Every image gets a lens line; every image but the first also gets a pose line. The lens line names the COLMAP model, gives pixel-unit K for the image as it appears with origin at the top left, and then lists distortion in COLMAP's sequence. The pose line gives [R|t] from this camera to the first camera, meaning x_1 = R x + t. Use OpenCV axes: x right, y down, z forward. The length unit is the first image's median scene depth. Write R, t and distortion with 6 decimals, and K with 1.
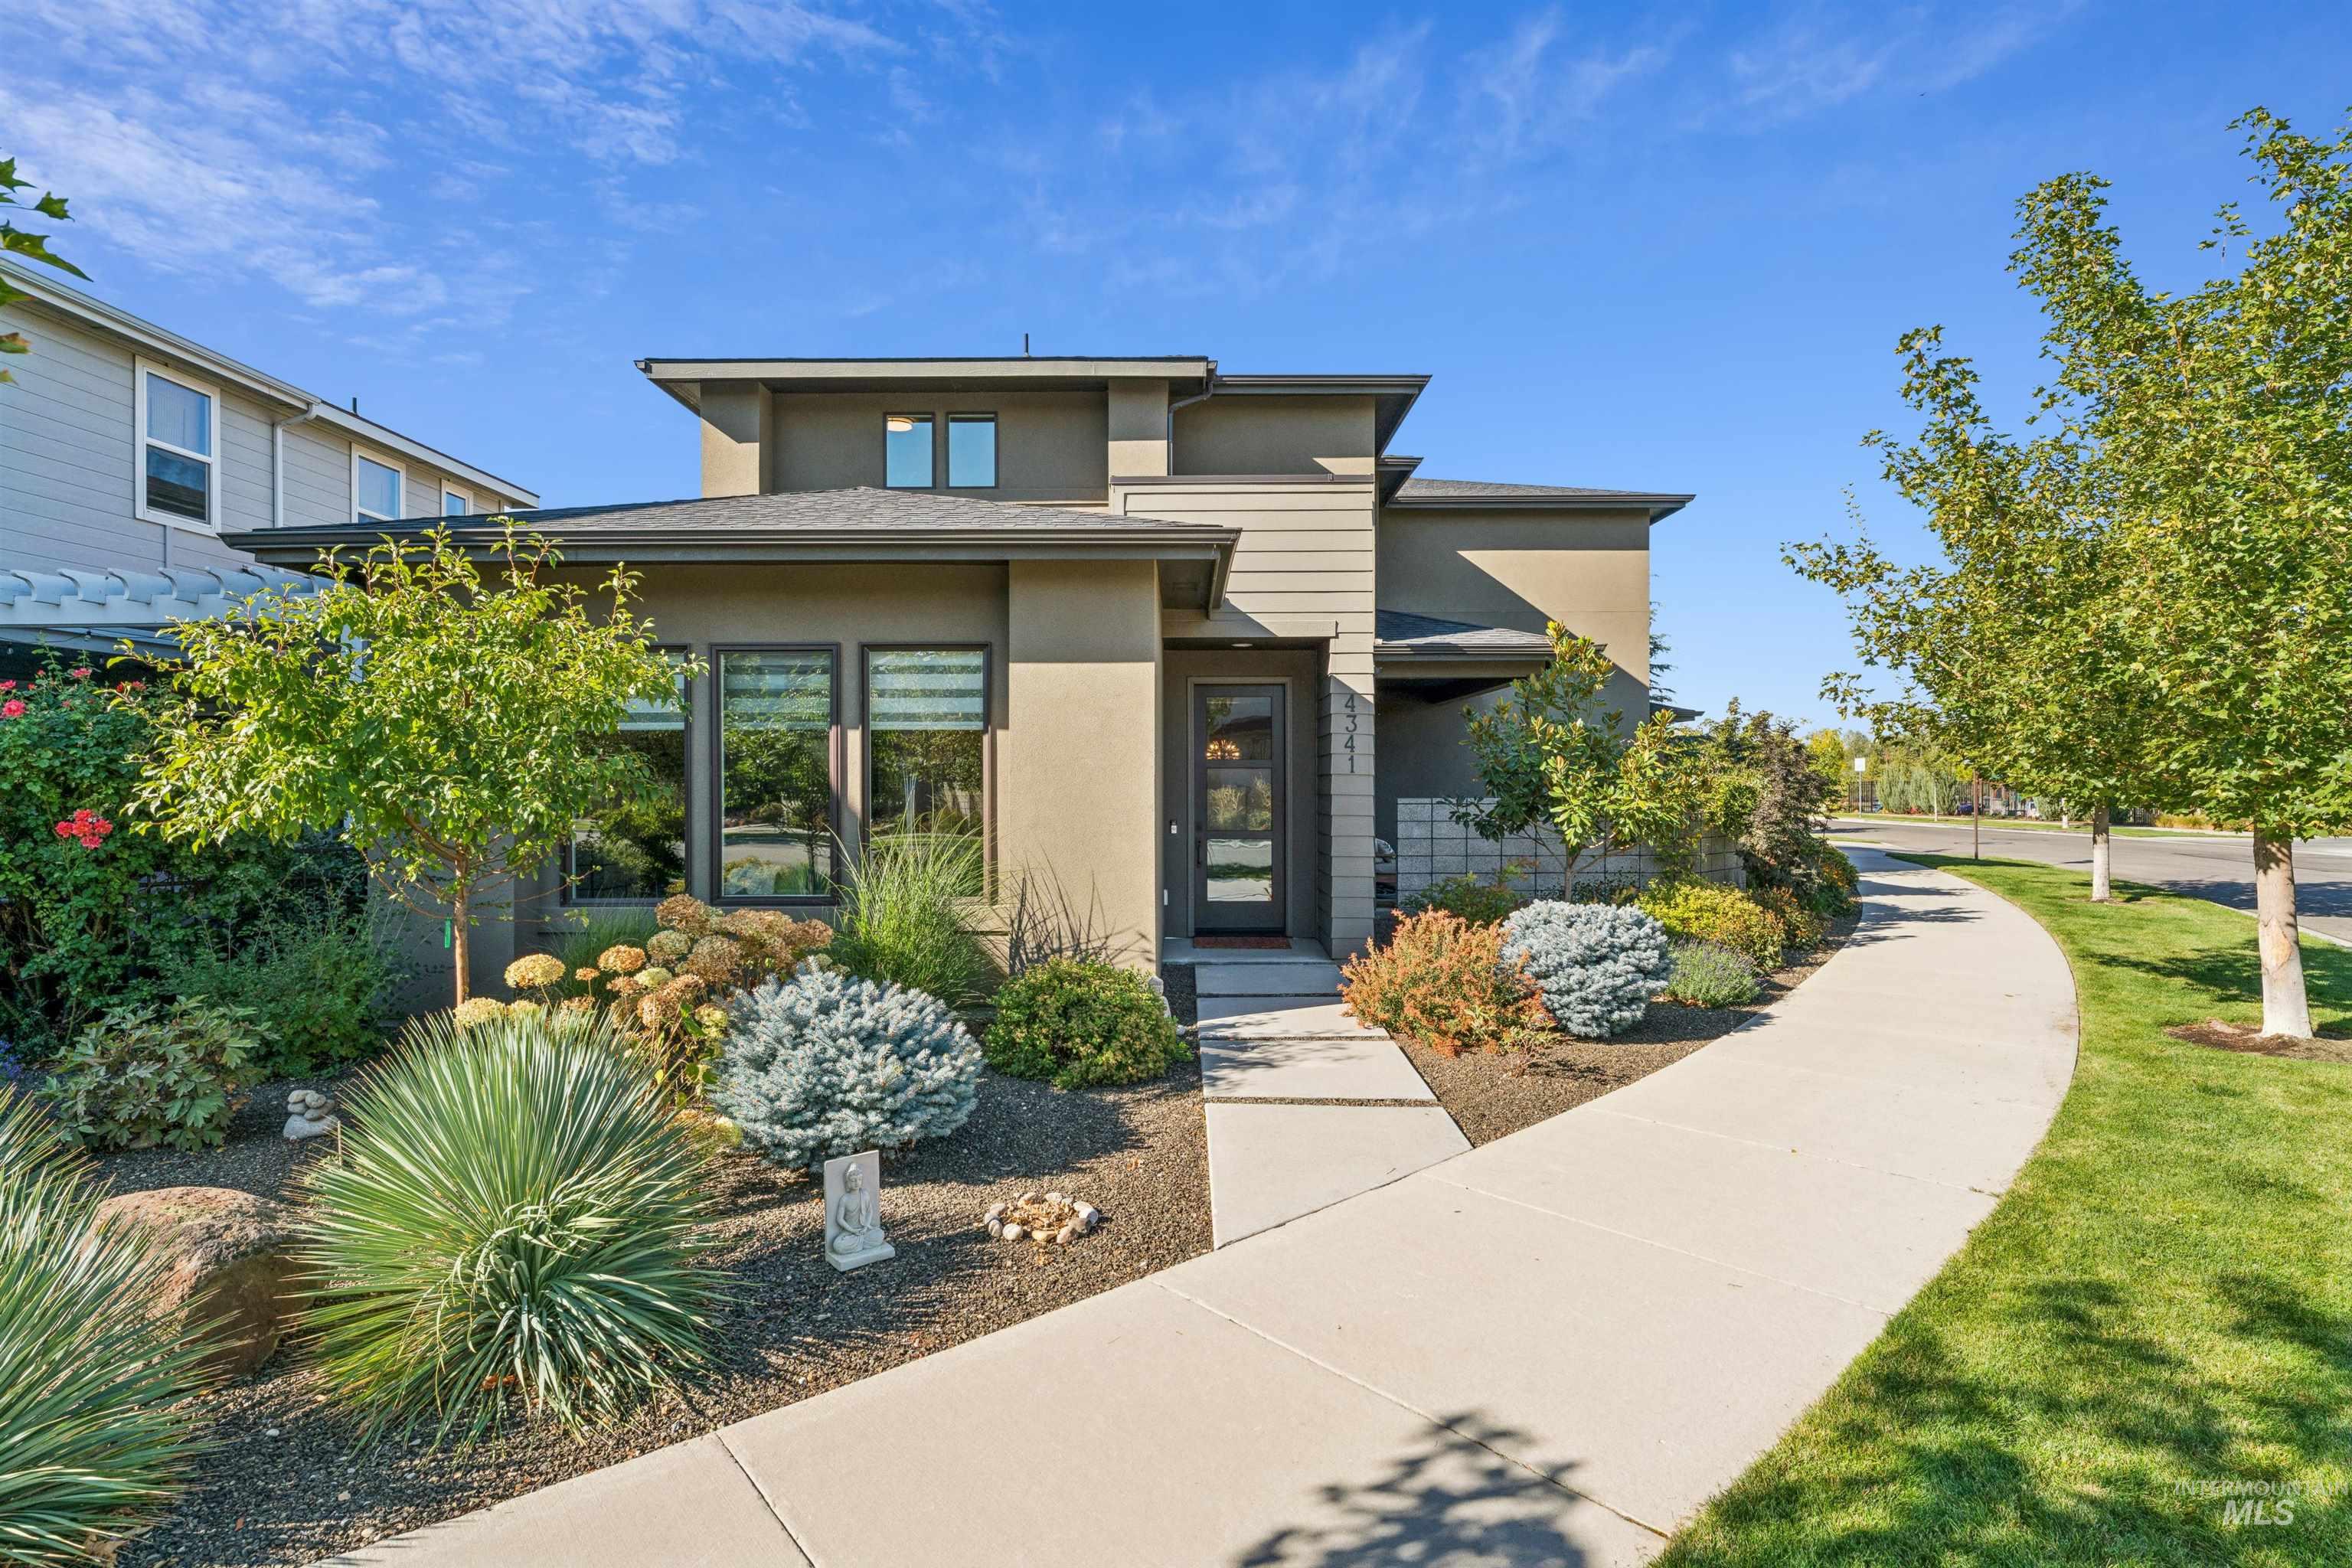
lens RADIAL K [[1181.0, 0, 1176.6], [0, 1181.0, 785.8], [0, 0, 1]] dist [-0.004640, 0.000360]
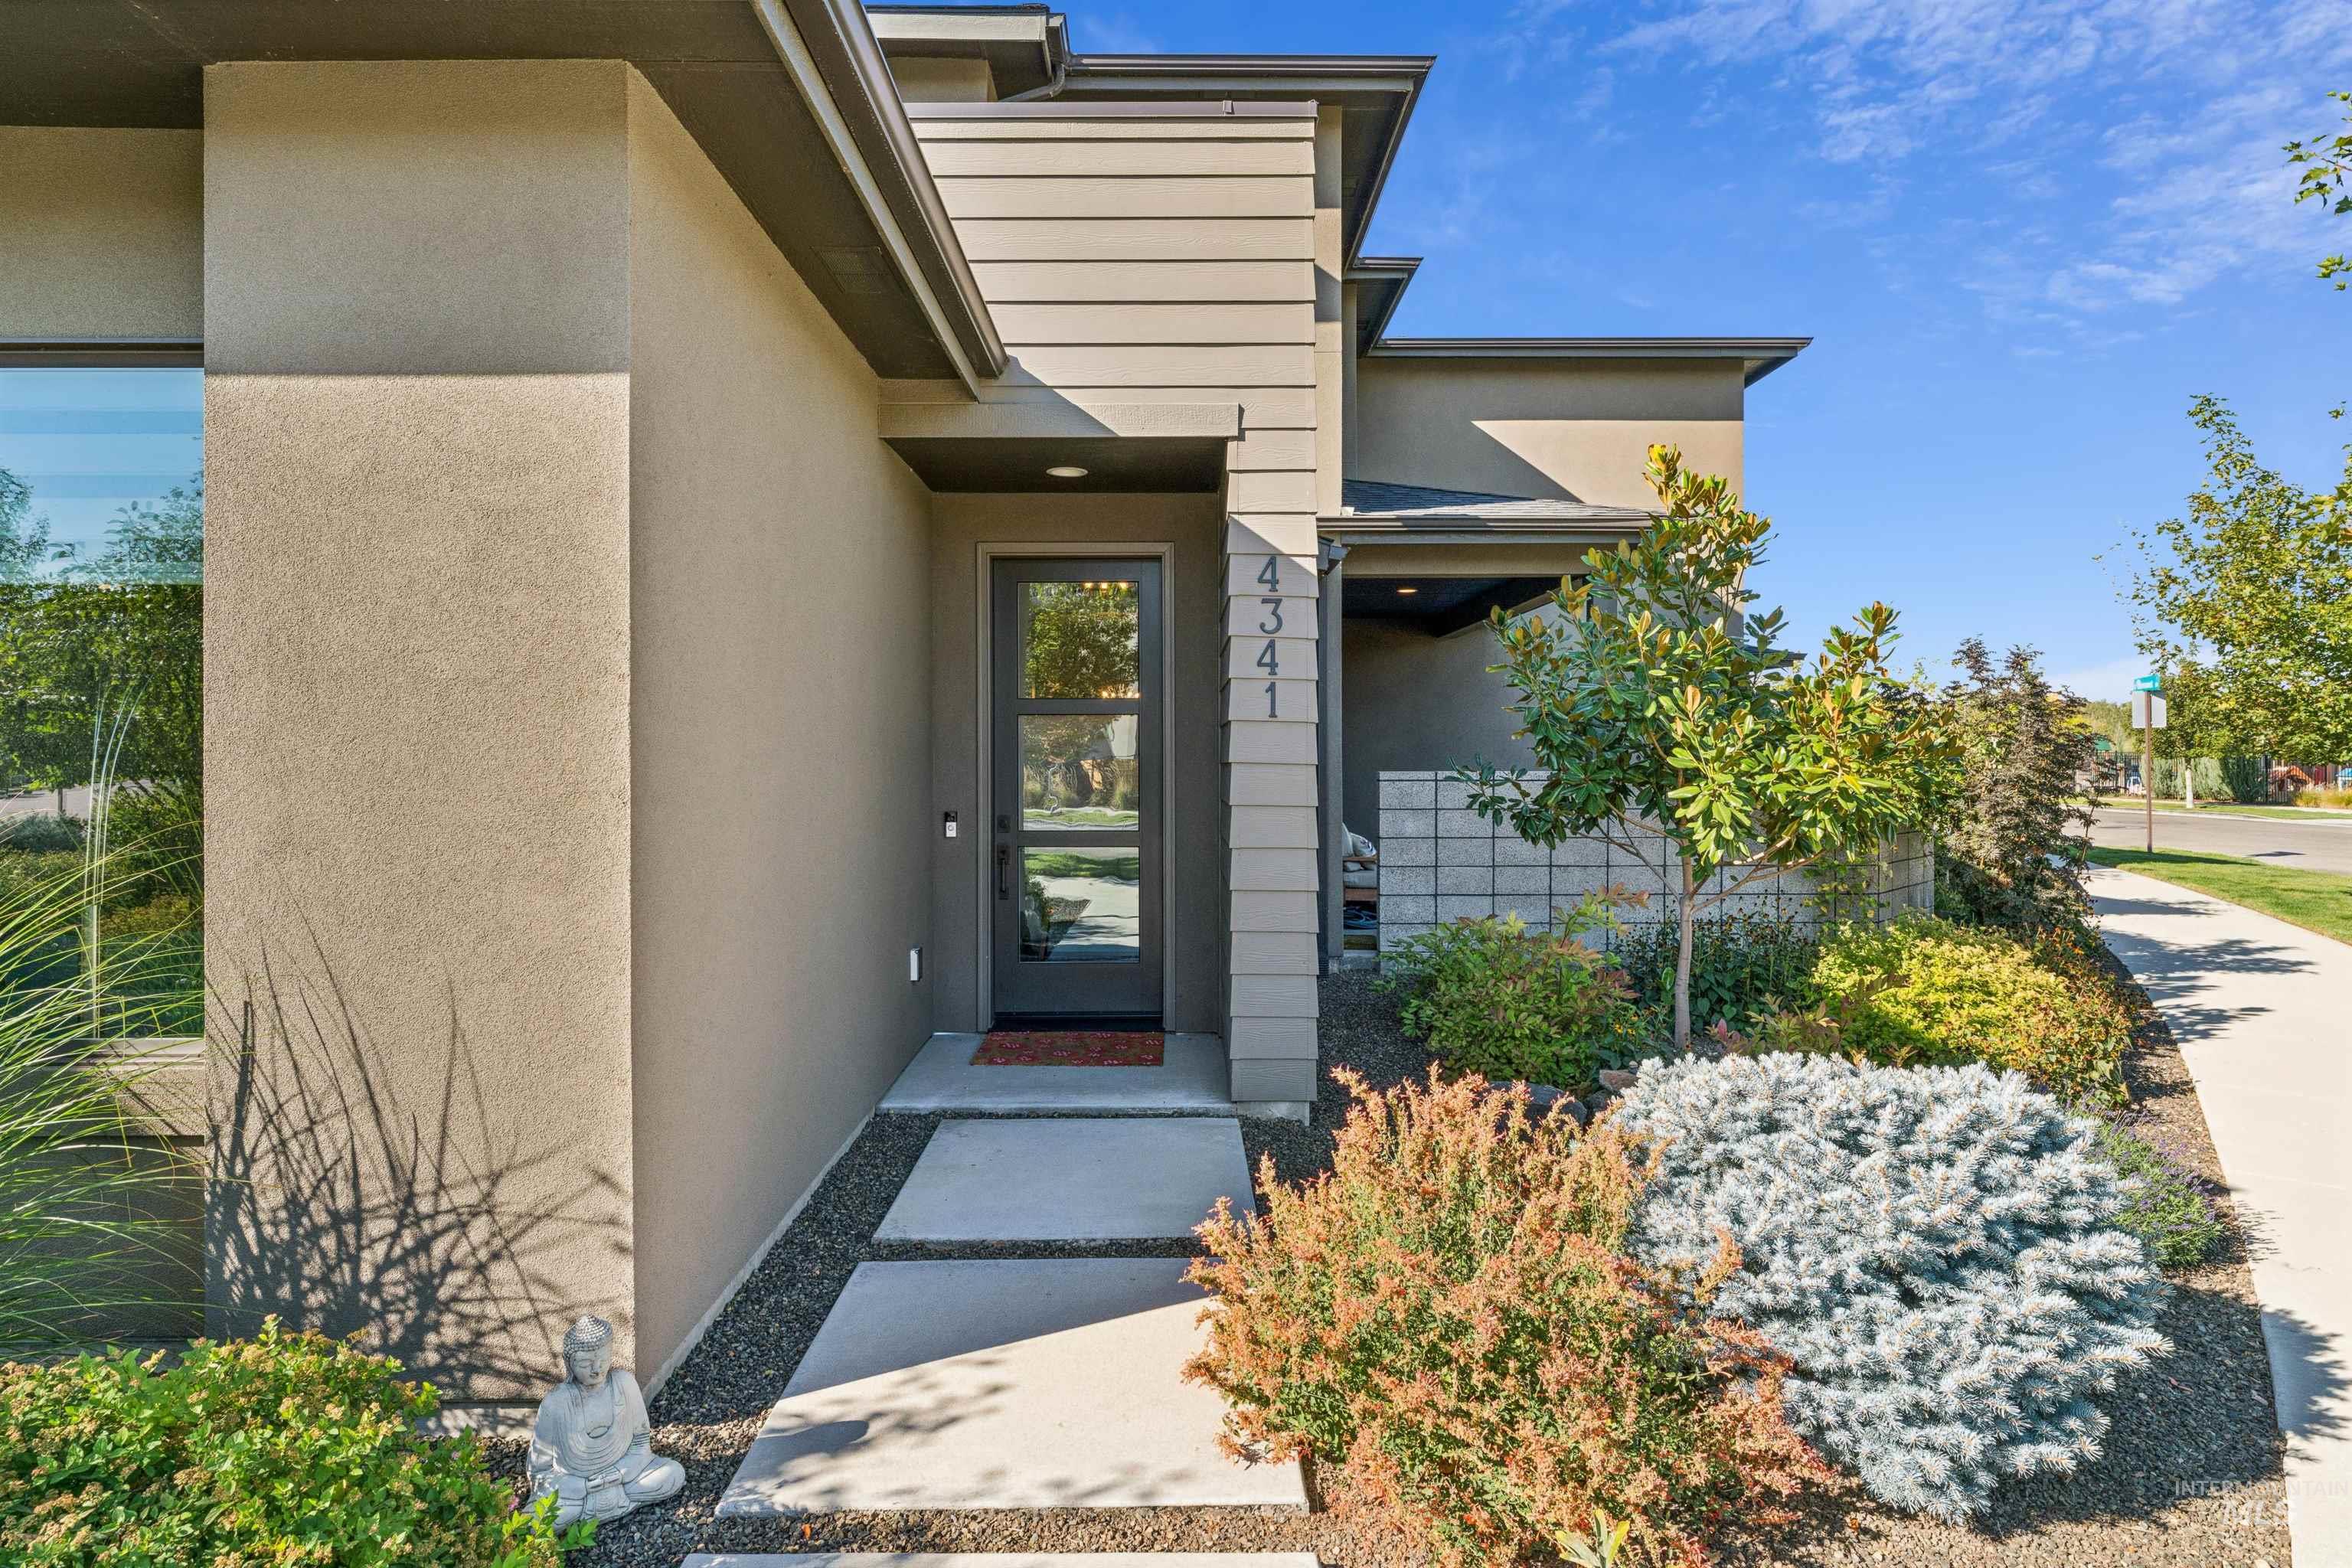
lens RADIAL K [[1280.4, 0, 1173.3], [0, 1280.4, 762.6], [0, 0, 1]] dist [0.020484, -0.000390]
pose [[0.999927, -0.000340, 0.012075, 0.096316], [0.000305, 0.999996, 0.002850, 0.005280], [-0.012076, -0.002846, 0.999923, 0.450407]]
